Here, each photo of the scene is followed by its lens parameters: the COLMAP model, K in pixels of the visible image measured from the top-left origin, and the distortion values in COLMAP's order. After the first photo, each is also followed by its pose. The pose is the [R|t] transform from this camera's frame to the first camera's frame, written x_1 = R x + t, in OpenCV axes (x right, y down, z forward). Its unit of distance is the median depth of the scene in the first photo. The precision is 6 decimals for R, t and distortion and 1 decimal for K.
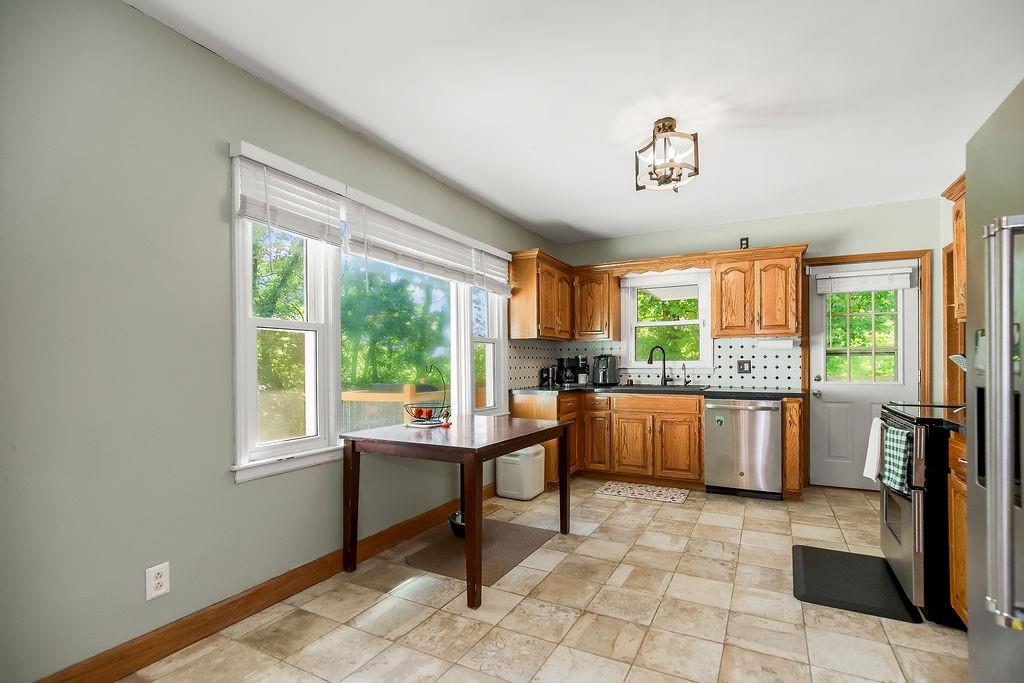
lens RADIAL K [[487.3, 0, 515.2], [0, 487.3, 364.4], [0, 0, 1]] dist [-0.002506, -0.000215]
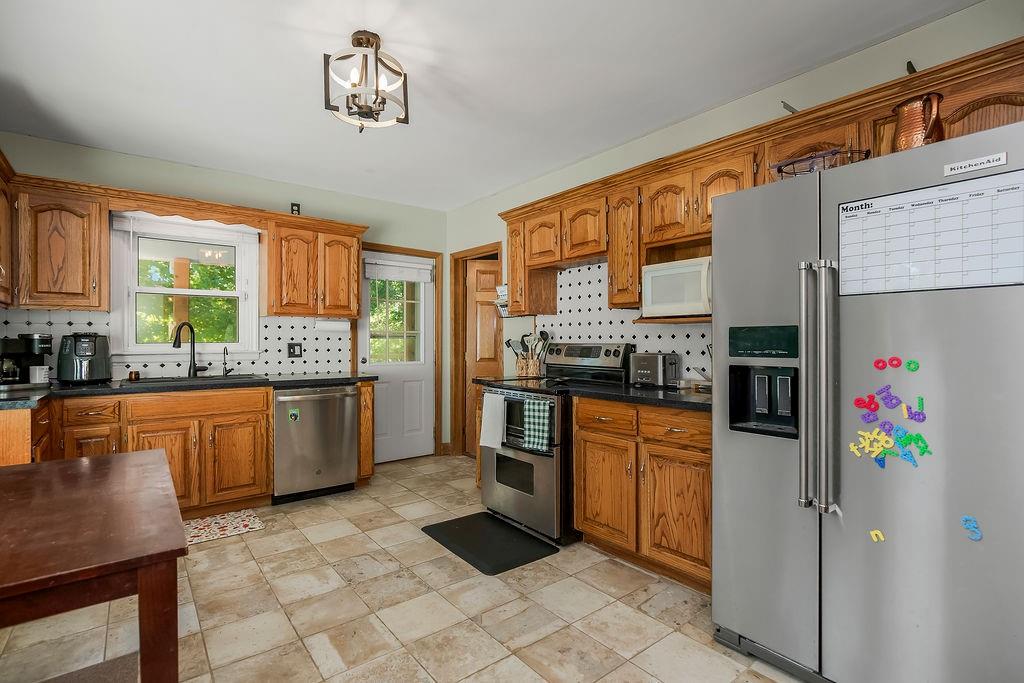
lens RADIAL K [[494.4, 0, 527.6], [0, 494.4, 344.4], [0, 0, 1]] dist [-0.003994, -0.000420]
pose [[0.393679, -0.002581, 0.919244, -0.195420], [0.003021, 0.999994, 0.001513, -0.005923], [-0.919243, 0.002182, 0.393685, 0.282778]]
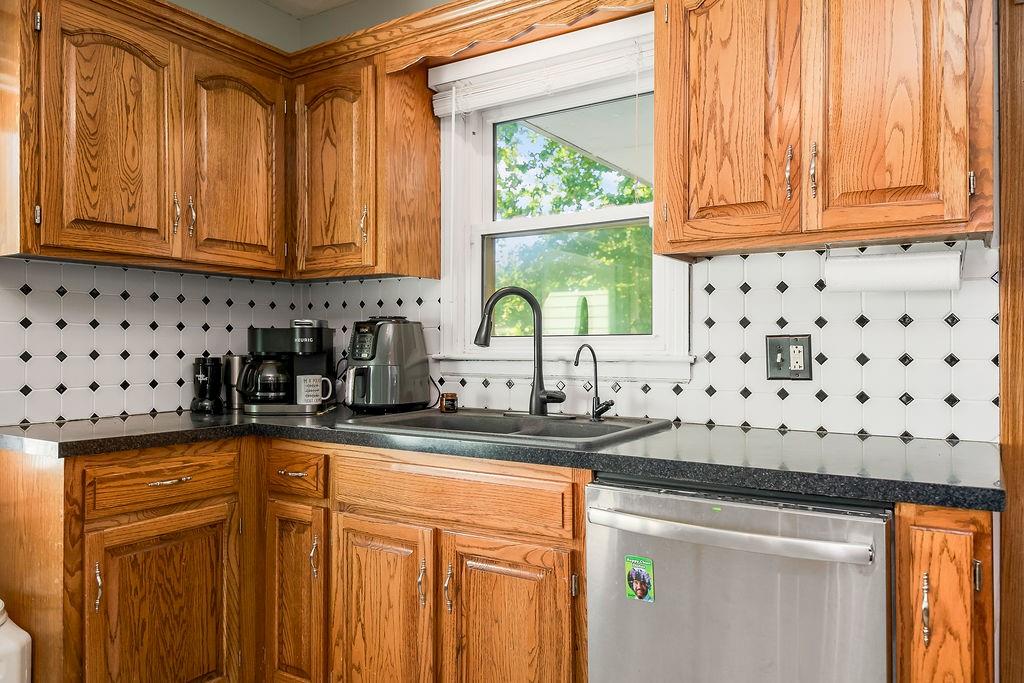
lens RADIAL K [[730.1, 0, 512.0], [0, 730.1, 341.5], [0, 0, 1]] dist [0.002376, -0.001216]
pose [[0.995364, 0.003073, -0.096129, 0.375341], [-0.003868, 0.999960, -0.008078, -0.000250], [0.096100, 0.008413, 0.995336, 0.601690]]
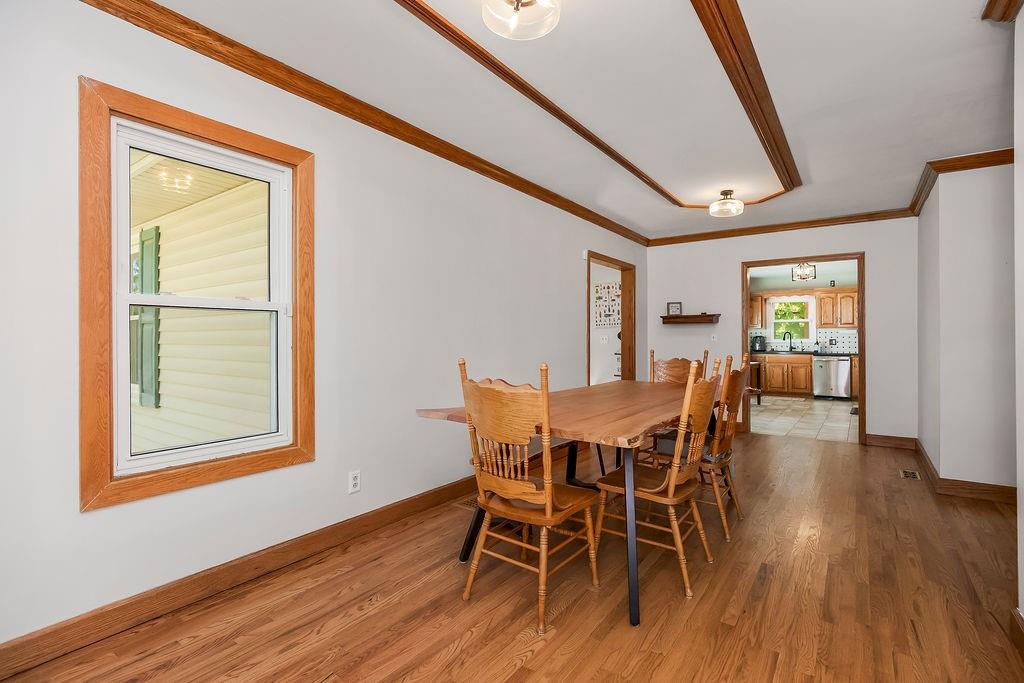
lens RADIAL K [[482.0, 0, 511.5], [0, 482.0, 335.4], [0, 0, 1]] dist [-0.002372, -0.000467]
pose [[0.989106, 0.000747, -0.147202, -0.637952], [-0.001962, 0.999965, -0.008112, -0.004494], [0.147190, 0.008312, 0.989073, -1.350530]]
